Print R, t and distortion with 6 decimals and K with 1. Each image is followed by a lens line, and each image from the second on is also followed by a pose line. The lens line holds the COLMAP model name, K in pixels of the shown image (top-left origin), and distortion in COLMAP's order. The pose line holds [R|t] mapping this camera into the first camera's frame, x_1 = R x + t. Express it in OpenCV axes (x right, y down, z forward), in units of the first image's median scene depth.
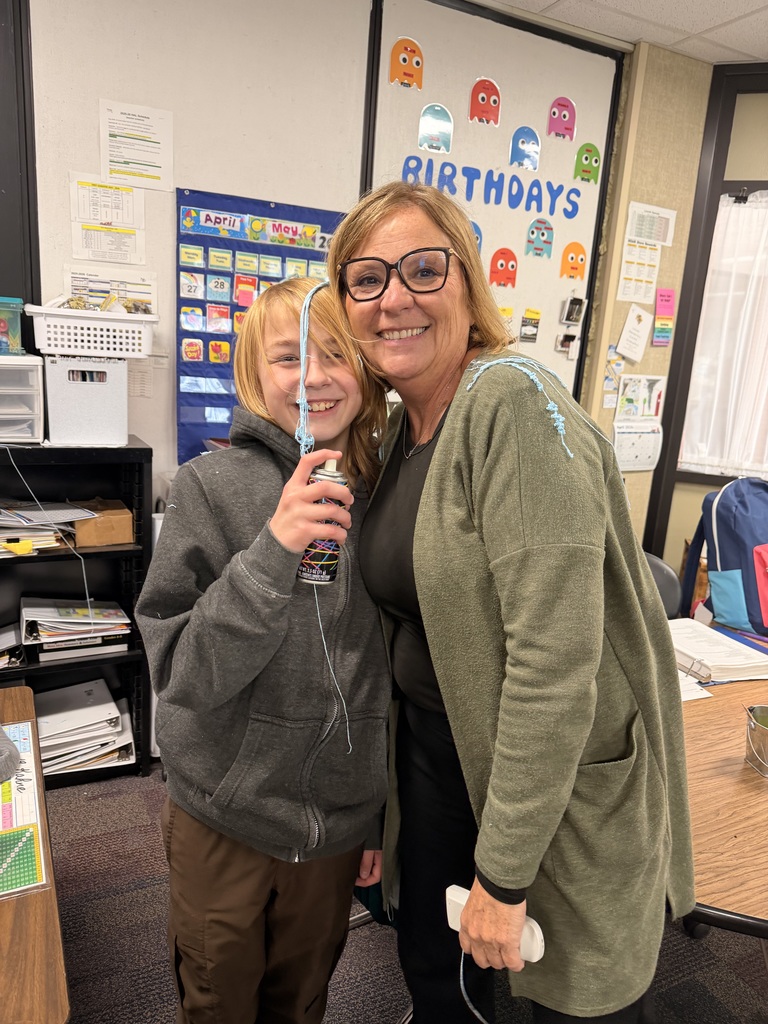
lens RADIAL K [[728.1, 0, 385.5], [0, 728.1, 515.6], [0, 0, 1]] dist [0.005447, -0.005266]
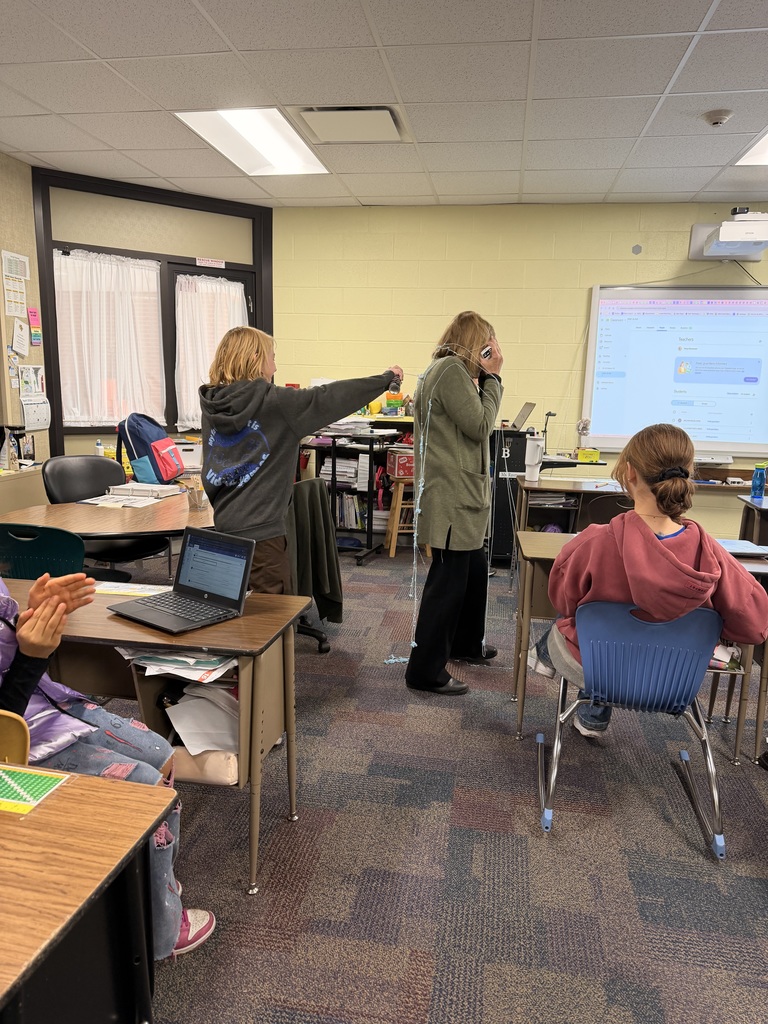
lens RADIAL K [[728.1, 0, 382.6], [0, 728.1, 513.7], [0, 0, 1]] dist [0.005447, -0.005266]
pose [[0.579120, -0.196777, 0.791138, -0.478359], [0.194906, 0.975710, 0.100011, 0.097417], [-0.791600, 0.096279, 0.603406, -0.451356]]
